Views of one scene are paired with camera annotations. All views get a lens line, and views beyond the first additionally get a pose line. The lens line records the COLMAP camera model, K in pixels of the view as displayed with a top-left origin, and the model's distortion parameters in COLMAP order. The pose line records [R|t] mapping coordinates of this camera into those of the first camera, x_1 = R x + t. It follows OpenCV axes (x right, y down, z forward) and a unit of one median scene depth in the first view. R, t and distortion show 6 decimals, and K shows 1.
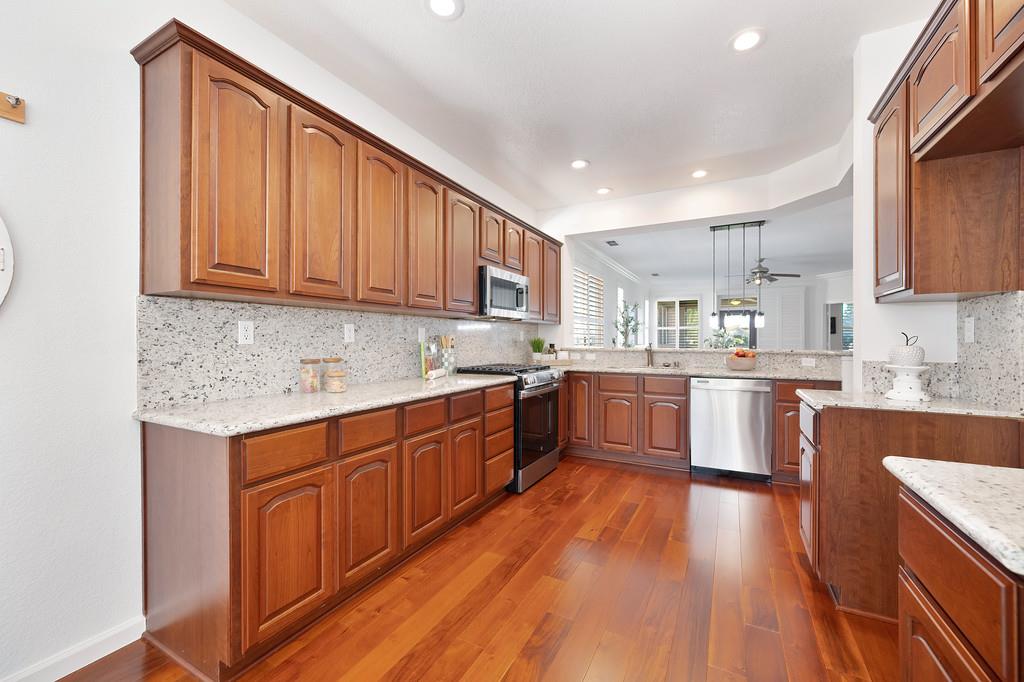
lens RADIAL K [[409.4, 0, 510.3], [0, 409.4, 341.7], [0, 0, 1]] dist [-0.001409, 0.000410]
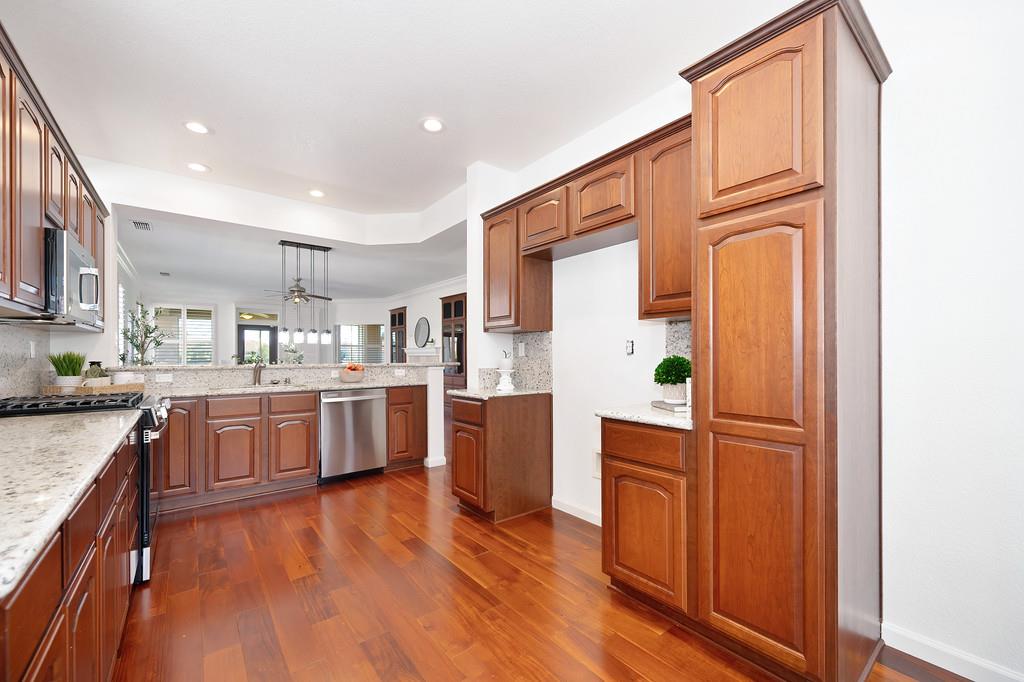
lens RADIAL K [[409.4, 0, 523.0], [0, 409.4, 355.8], [0, 0, 1]] dist [-0.001409, 0.000410]
pose [[0.388739, -0.001228, 0.921347, -0.291305], [0.005245, 0.999986, -0.000880, 0.000442], [-0.921333, 0.005174, 0.388740, 0.131387]]
